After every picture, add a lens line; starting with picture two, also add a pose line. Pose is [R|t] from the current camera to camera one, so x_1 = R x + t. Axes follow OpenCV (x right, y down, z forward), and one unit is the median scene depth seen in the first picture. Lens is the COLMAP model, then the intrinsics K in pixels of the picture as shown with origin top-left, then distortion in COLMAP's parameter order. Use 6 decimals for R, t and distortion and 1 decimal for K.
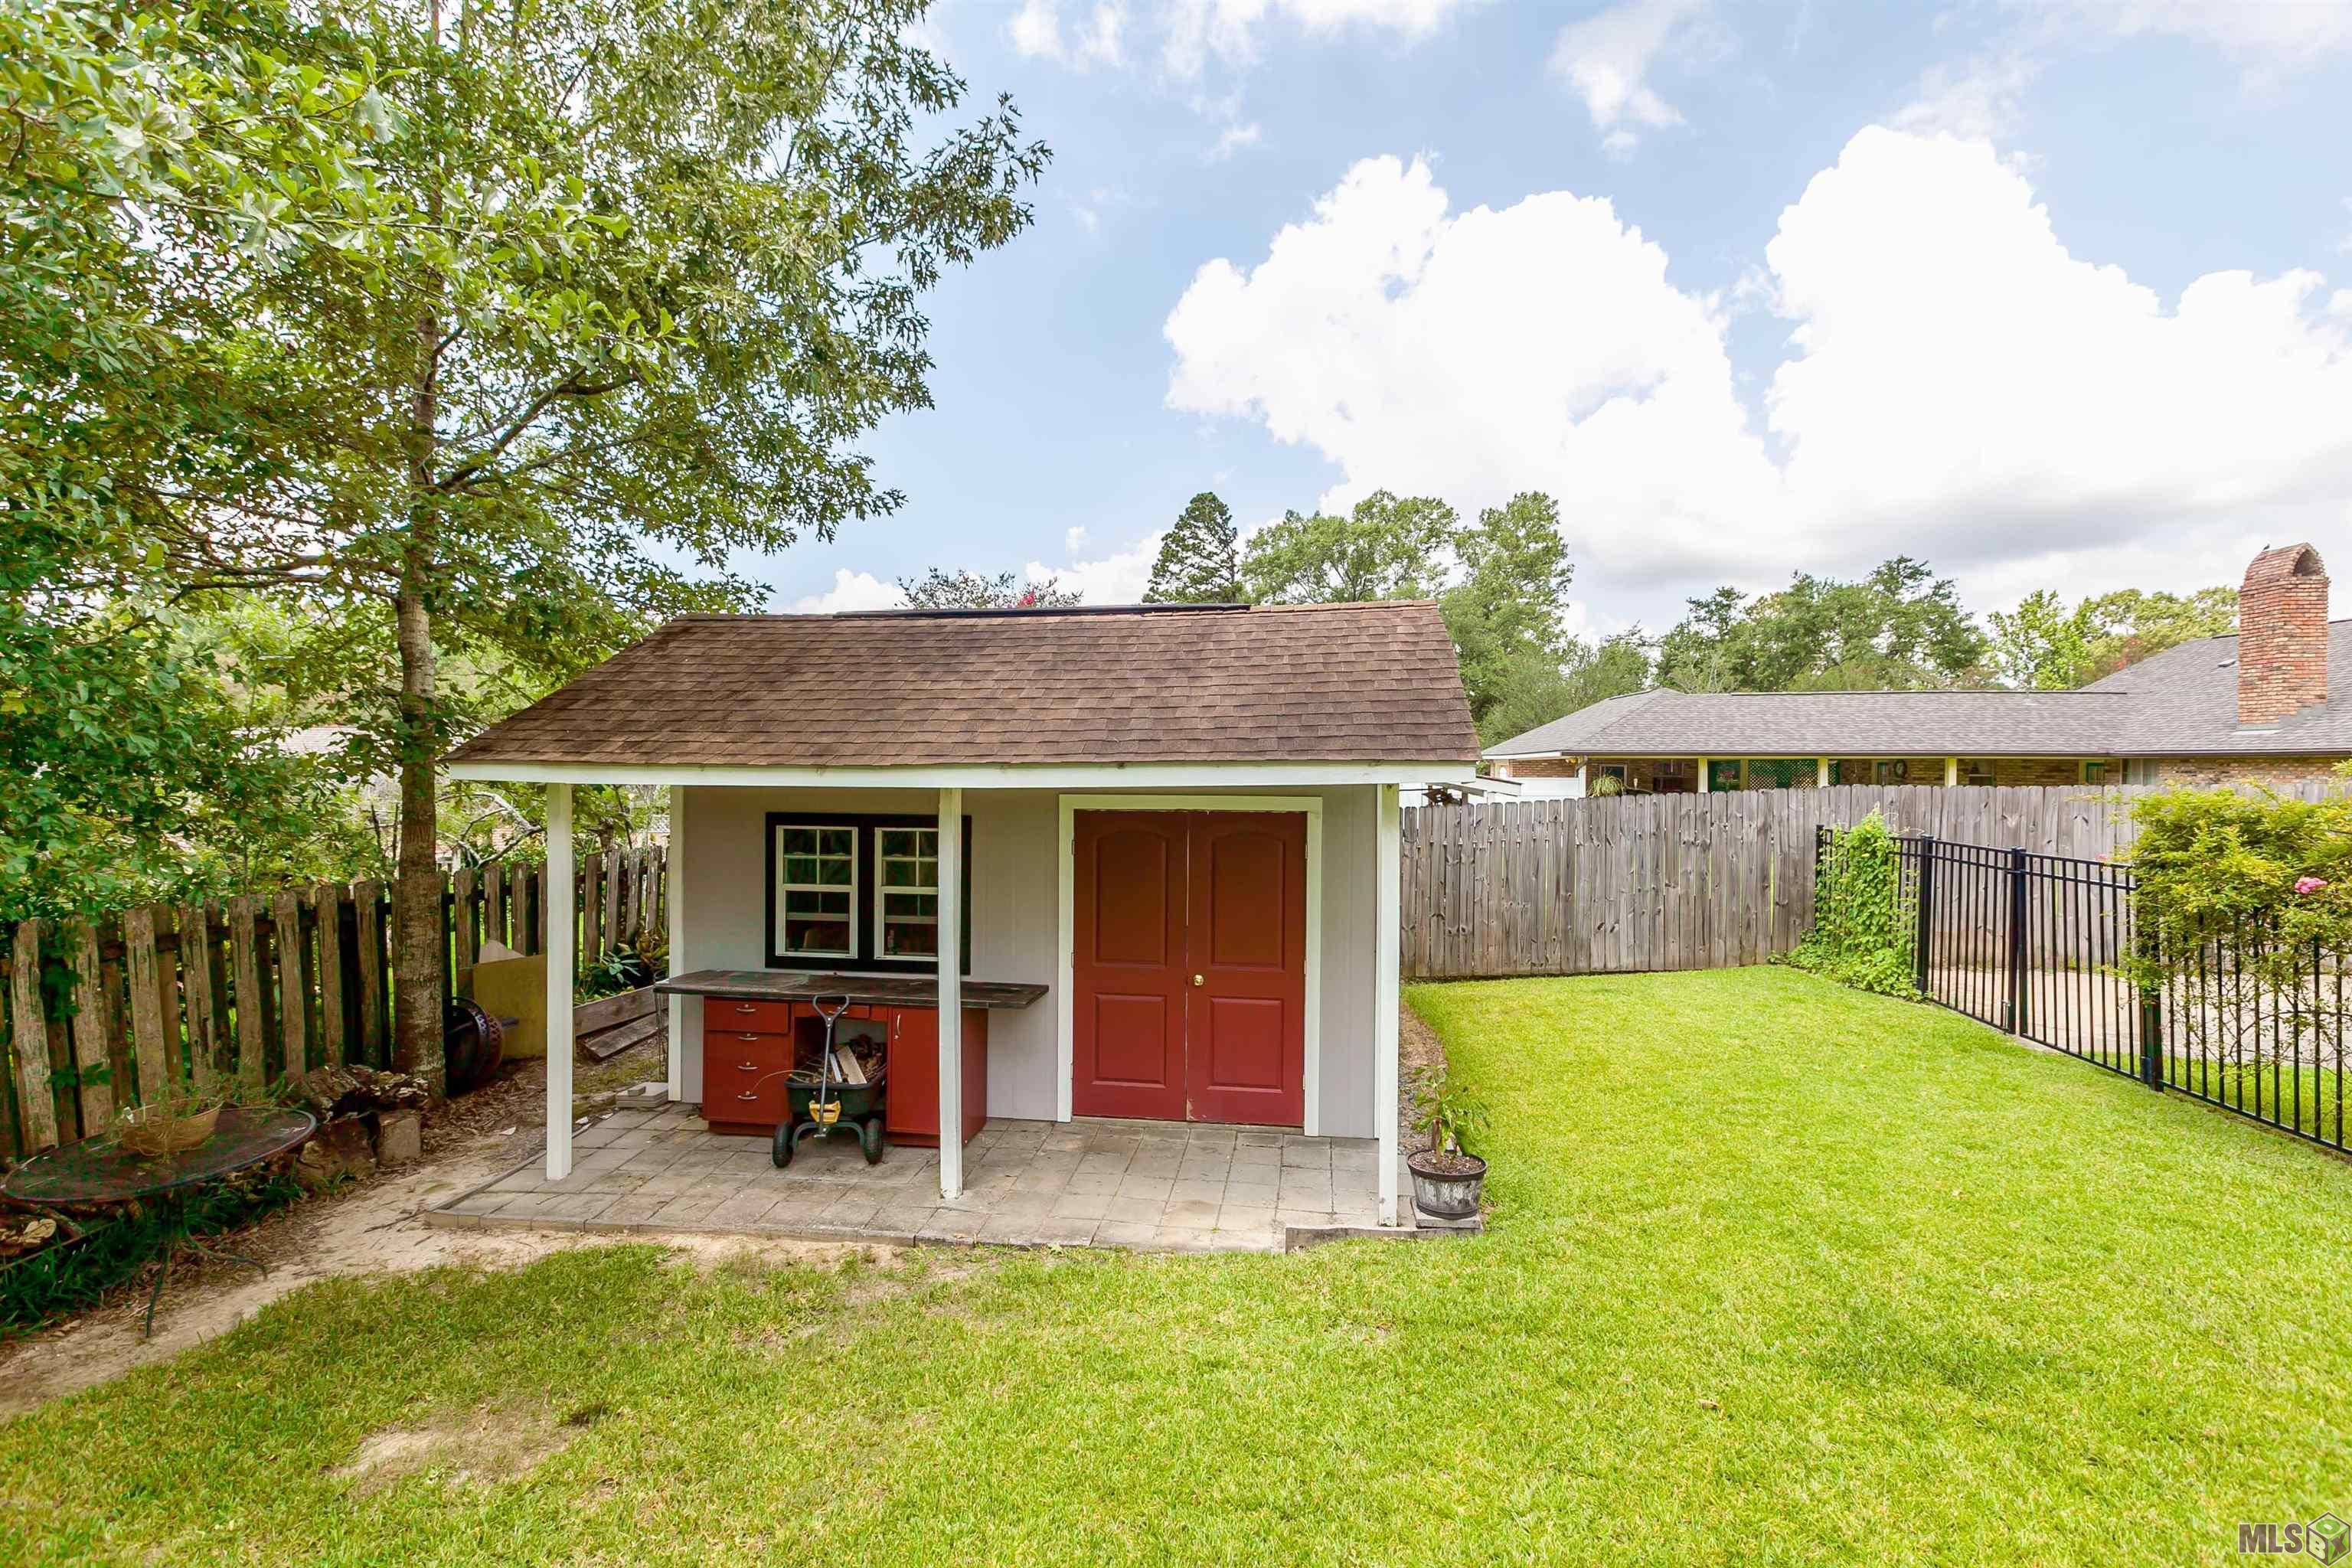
lens RADIAL K [[1054.1, 0, 1157.4], [0, 1054.1, 760.3], [0, 0, 1]] dist [-0.000057, 0.000265]
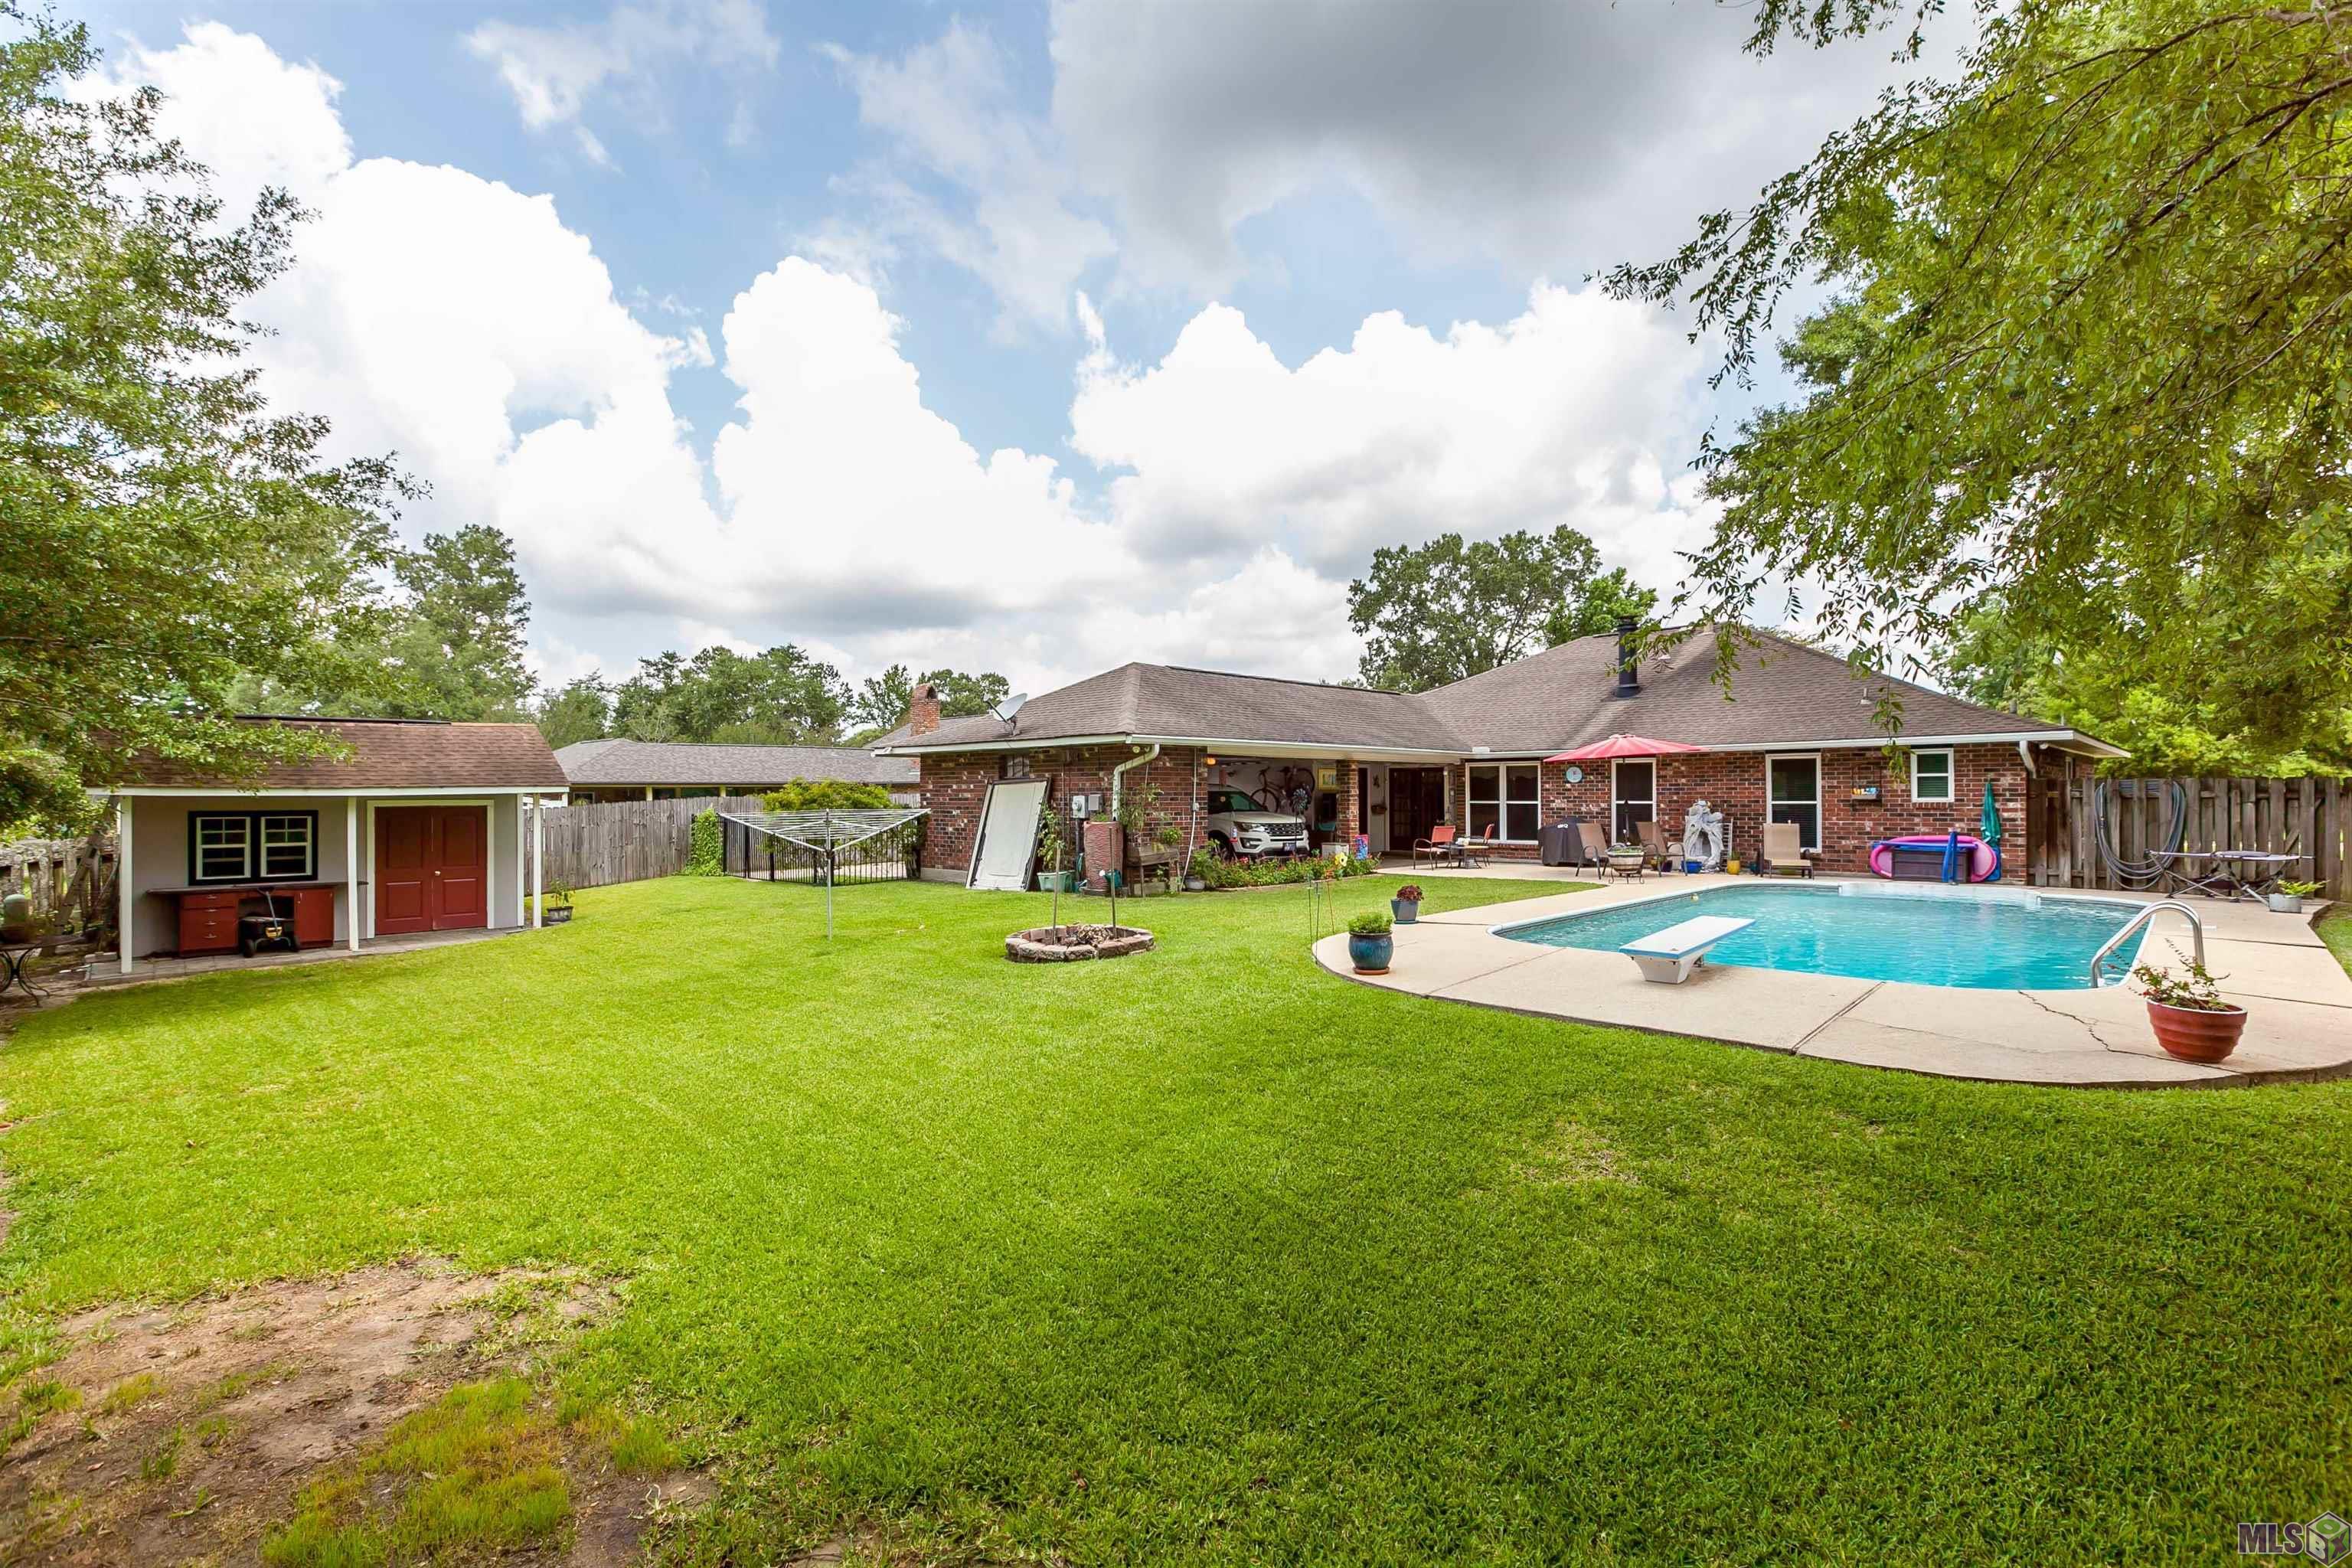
lens RADIAL K [[1060.0, 0, 1148.9], [0, 1060.0, 789.6], [0, 0, 1]] dist [0.025633, -0.000257]
pose [[0.614727, -0.006243, 0.788715, -0.113407], [0.007027, 0.999972, 0.002438, 0.001776], [-0.788708, 0.004044, 0.614754, -0.231476]]
